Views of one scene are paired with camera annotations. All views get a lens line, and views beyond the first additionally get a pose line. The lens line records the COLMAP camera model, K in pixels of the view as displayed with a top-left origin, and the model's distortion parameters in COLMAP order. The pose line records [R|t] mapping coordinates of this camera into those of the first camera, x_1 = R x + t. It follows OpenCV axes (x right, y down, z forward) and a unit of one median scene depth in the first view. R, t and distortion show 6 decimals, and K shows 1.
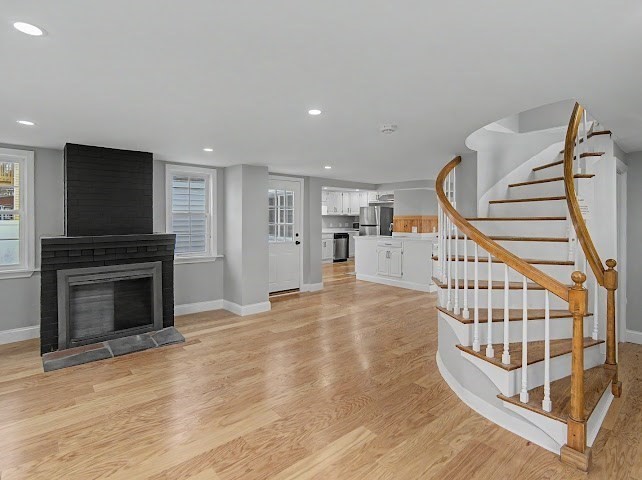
lens RADIAL K [[347.2, 0, 342.0], [0, 347.2, 219.0], [0, 0, 1]] dist [-0.007563, 0.001121]
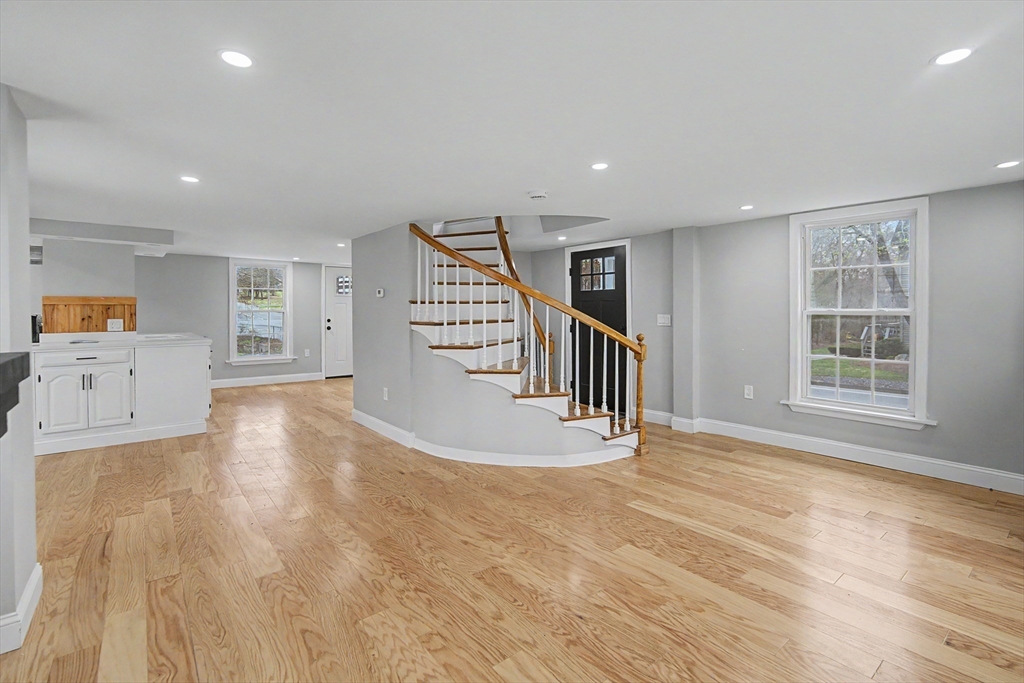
lens RADIAL K [[470.0, 0, 509.5], [0, 470.0, 315.1], [0, 0, 1]] dist [-0.004050, -0.000447]
pose [[0.074227, -0.013822, 0.997146, -0.697524], [0.000983, 0.999904, 0.013787, 0.013118], [-0.997241, -0.000044, 0.074233, 0.650655]]
